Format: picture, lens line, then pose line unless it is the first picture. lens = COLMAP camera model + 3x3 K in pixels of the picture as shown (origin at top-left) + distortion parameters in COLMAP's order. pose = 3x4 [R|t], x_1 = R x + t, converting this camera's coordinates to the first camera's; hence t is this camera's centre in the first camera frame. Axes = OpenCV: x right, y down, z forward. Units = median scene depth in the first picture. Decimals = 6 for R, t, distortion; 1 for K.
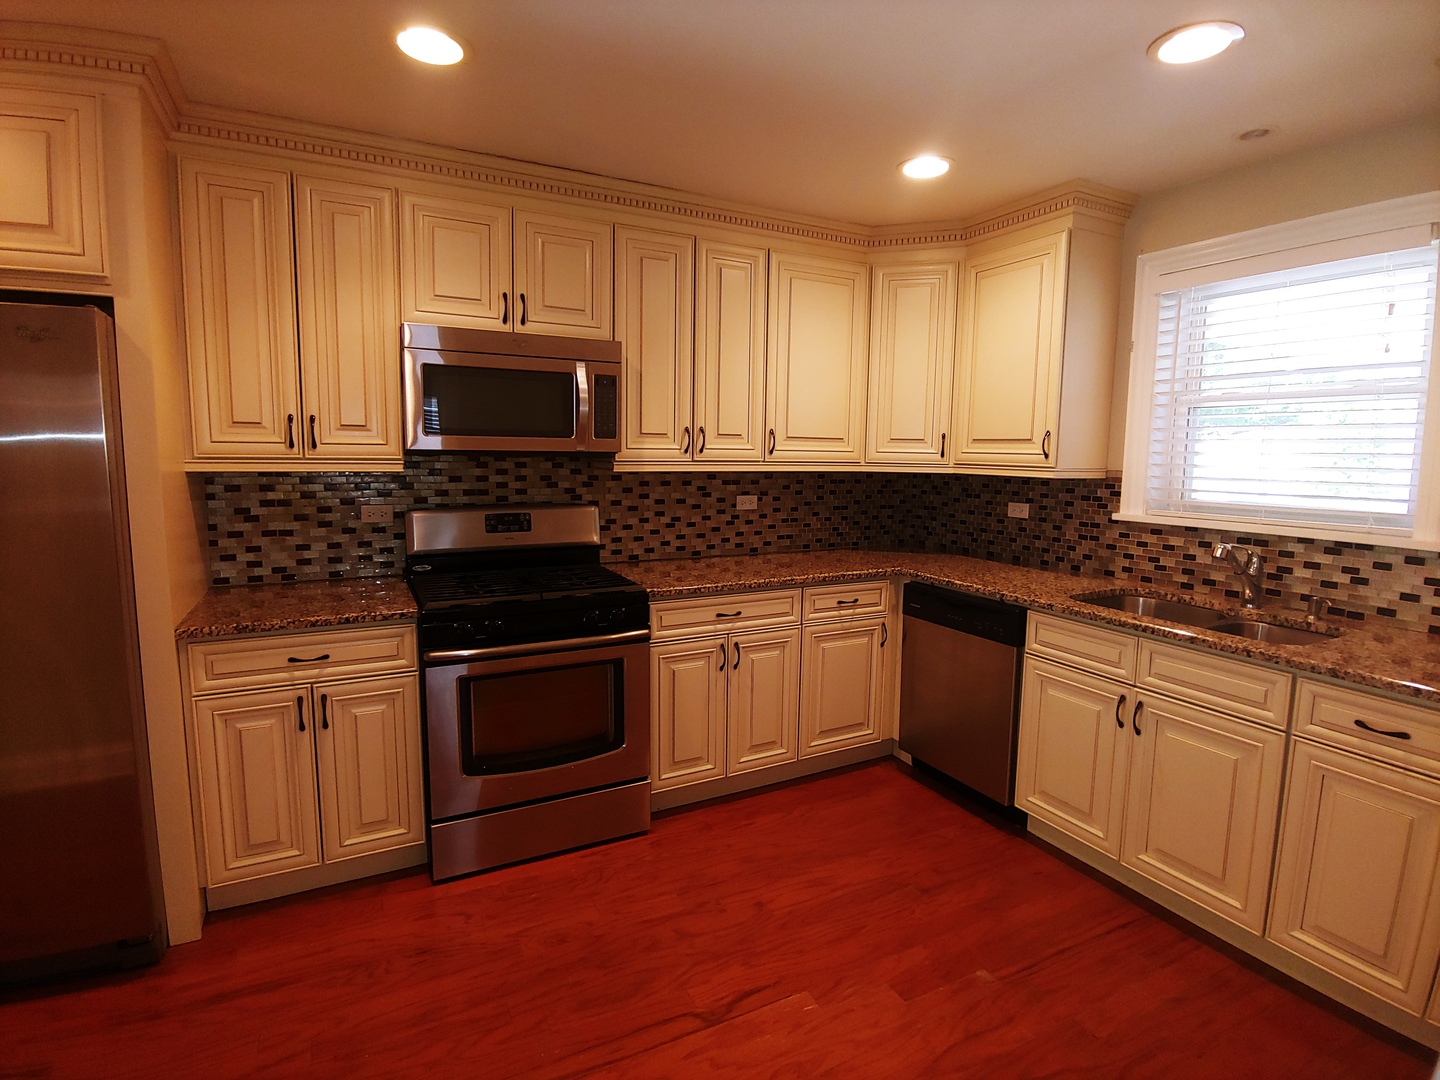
lens RADIAL K [[736.2, 0, 719.8], [0, 736.2, 536.9], [0, 0, 1]] dist [-0.013490, -0.000511]
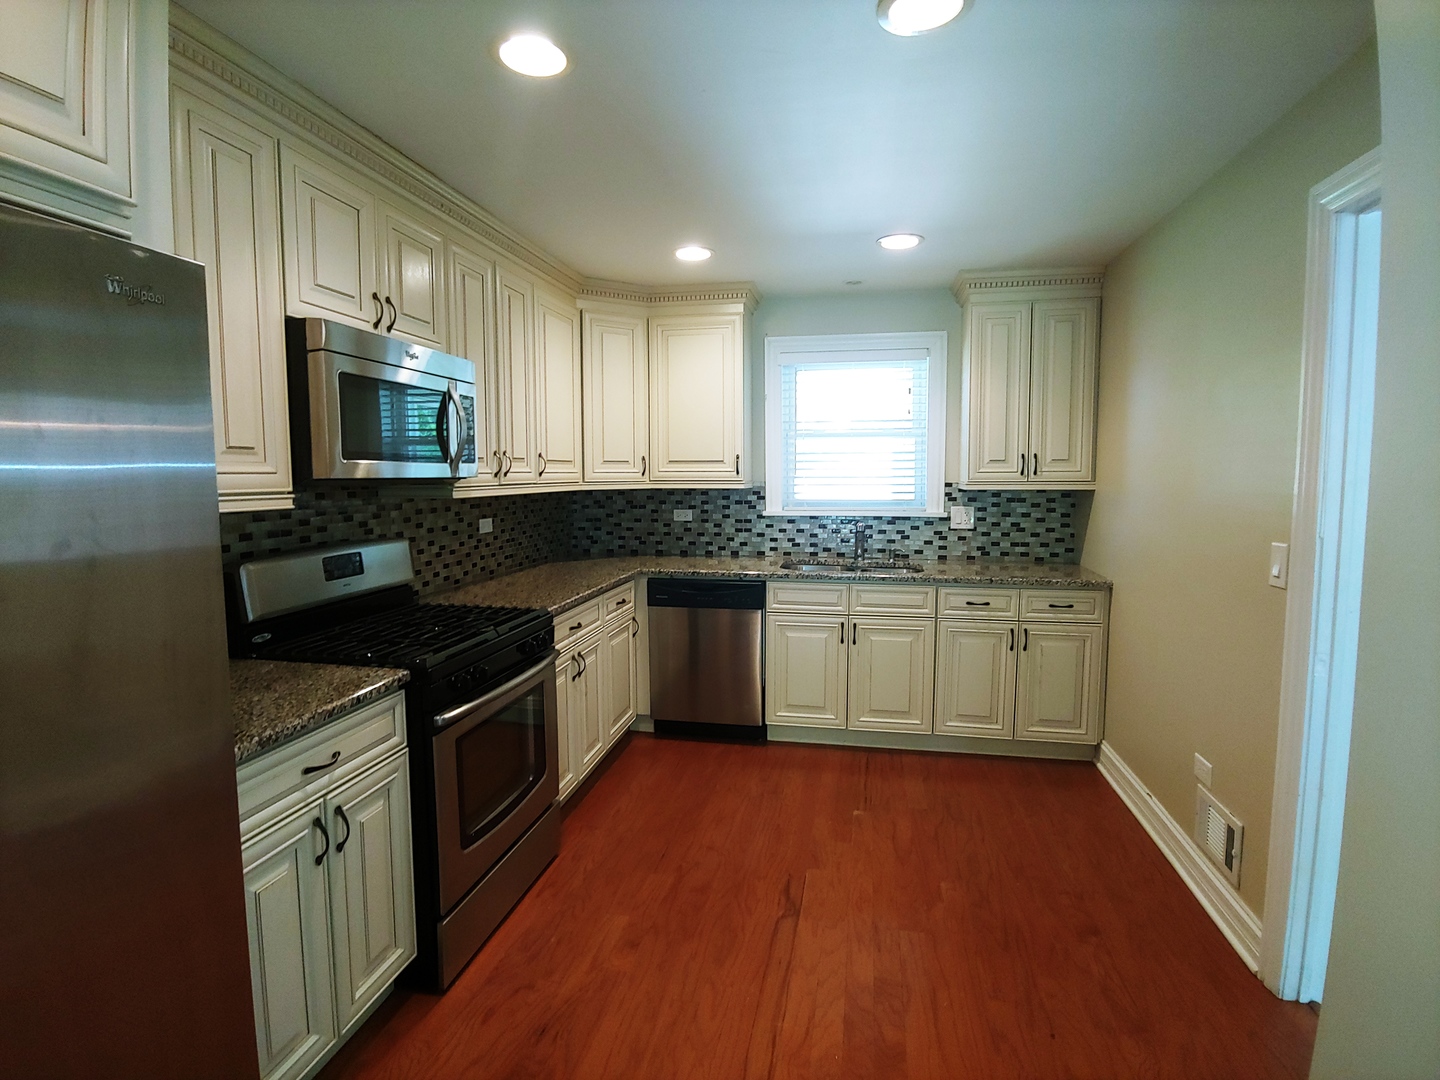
lens RADIAL K [[736.2, 0, 730.4], [0, 736.2, 535.7], [0, 0, 1]] dist [-0.013490, -0.000511]
pose [[0.612267, -0.084992, 0.786070, -0.666204], [0.105077, 0.994133, 0.025645, -0.028932], [-0.783638, 0.066896, 0.617606, 0.157013]]
